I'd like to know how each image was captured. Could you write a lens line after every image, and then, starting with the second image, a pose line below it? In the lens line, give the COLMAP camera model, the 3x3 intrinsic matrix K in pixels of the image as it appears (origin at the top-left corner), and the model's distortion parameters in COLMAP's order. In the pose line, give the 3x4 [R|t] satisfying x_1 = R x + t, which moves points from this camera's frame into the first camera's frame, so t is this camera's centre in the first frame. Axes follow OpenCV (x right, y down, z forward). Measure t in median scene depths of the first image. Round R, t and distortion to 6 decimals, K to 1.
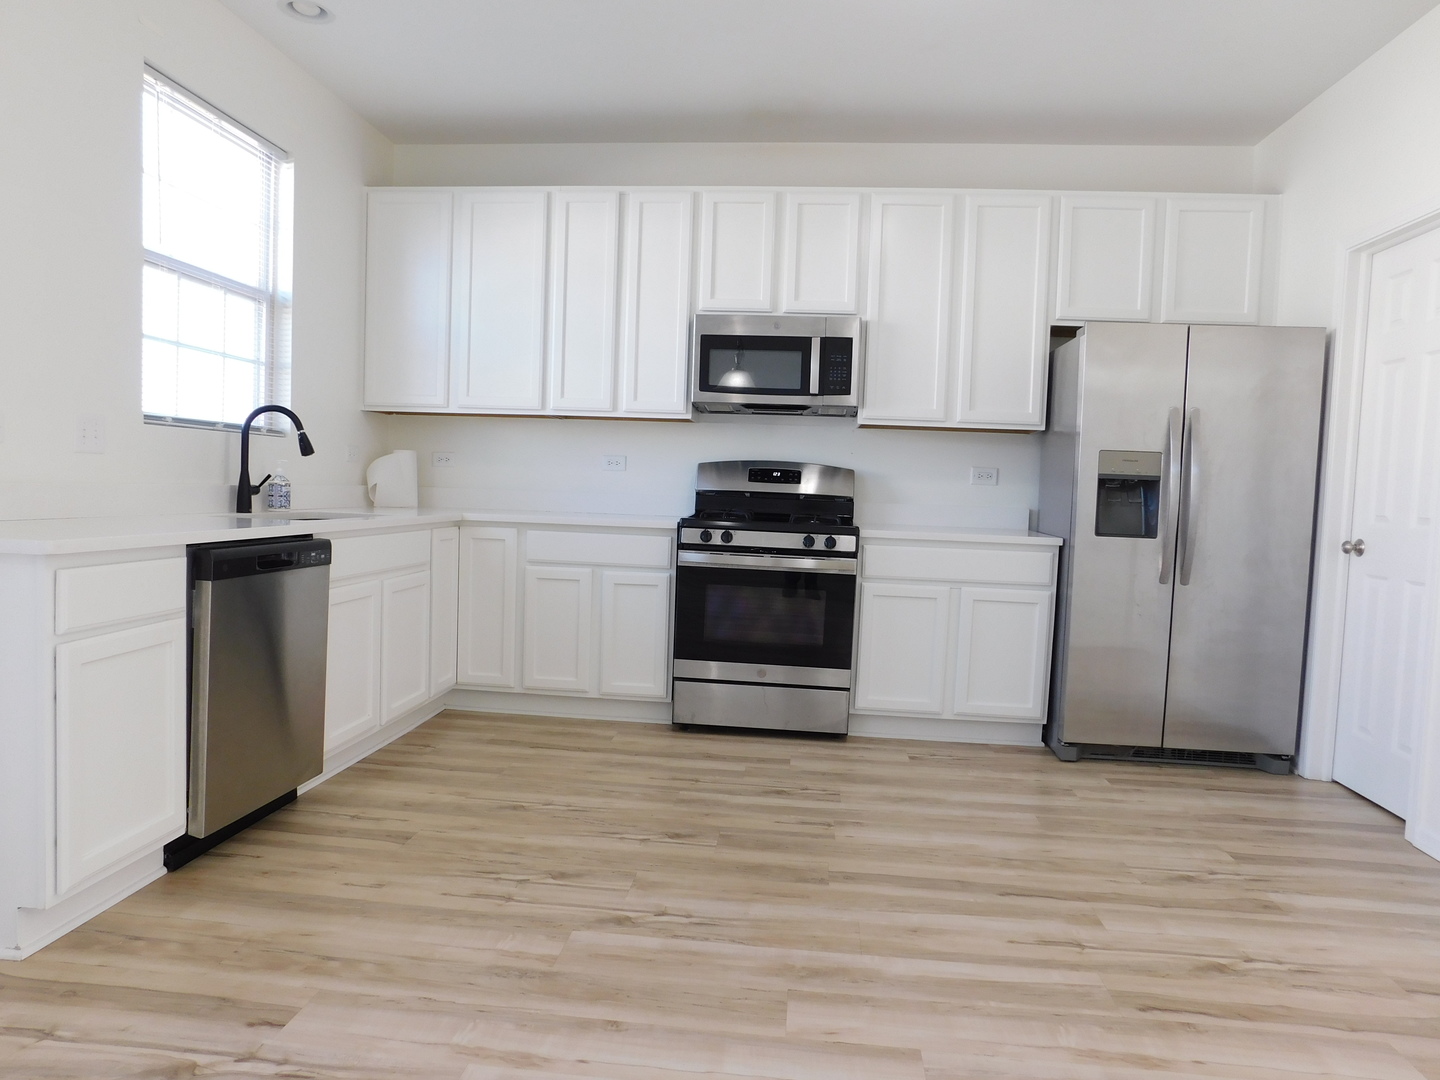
lens RADIAL K [[951.9, 0, 712.9], [0, 951.9, 544.5], [0, 0, 1]] dist [-0.064703, 0.055459]
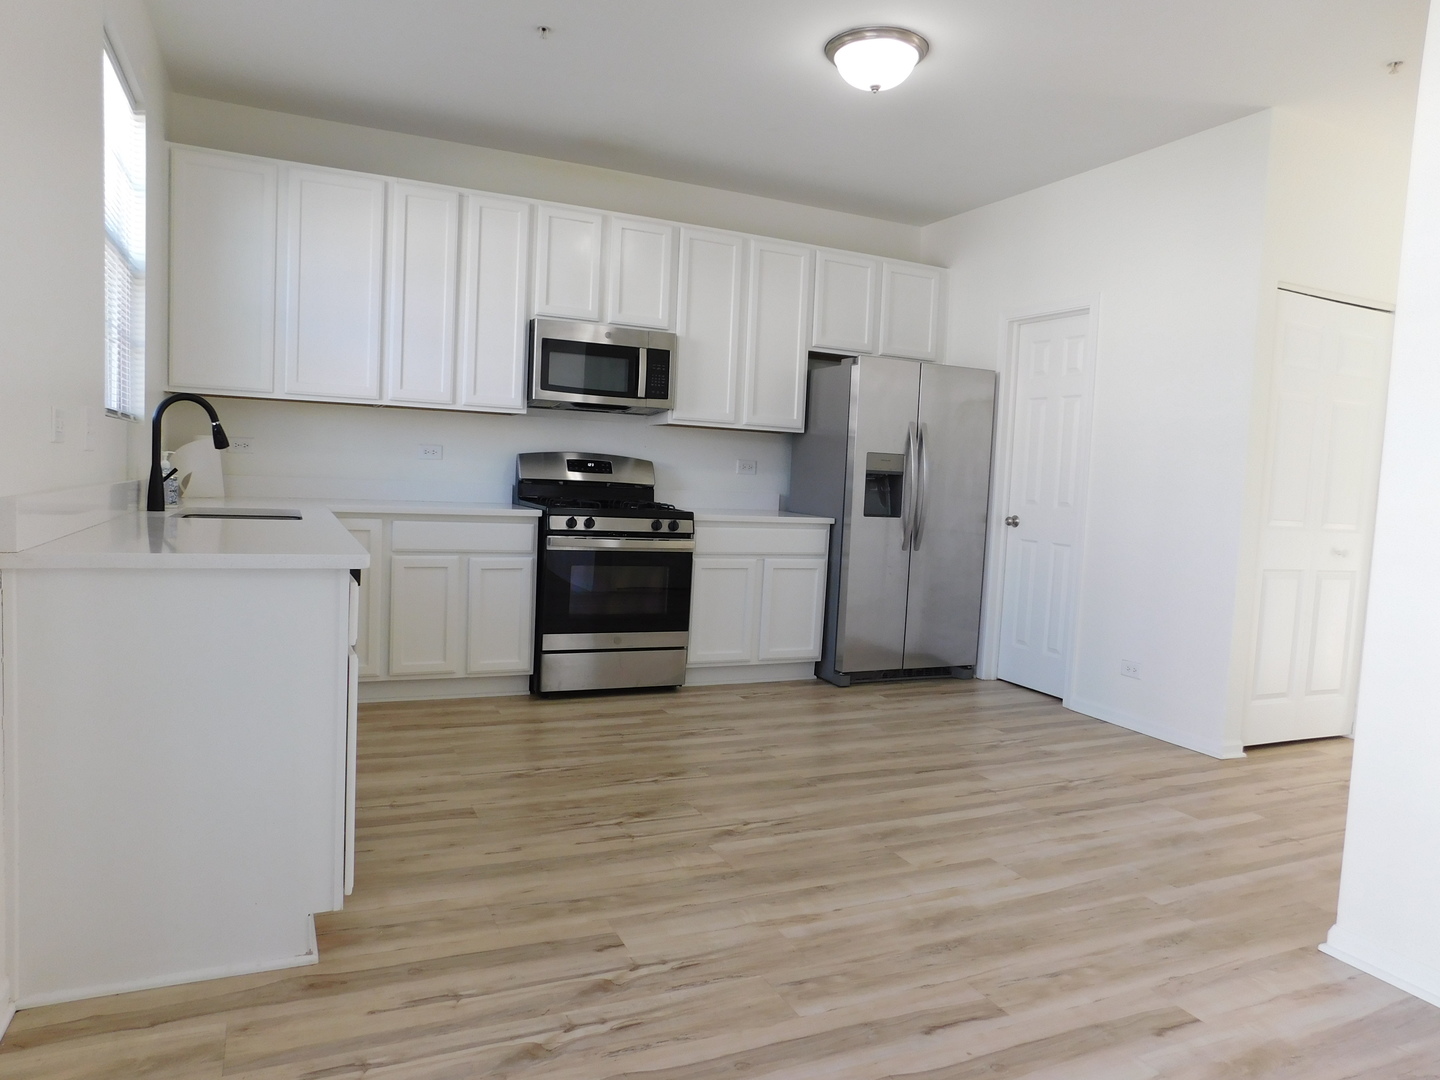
lens RADIAL K [[951.9, 0, 712.9], [0, 951.9, 544.5], [0, 0, 1]] dist [-0.064703, 0.055459]
pose [[0.860566, -0.035079, 0.508129, -0.468369], [0.017780, 0.999086, 0.038862, -0.025637], [-0.509028, -0.024409, 0.860404, -0.051259]]
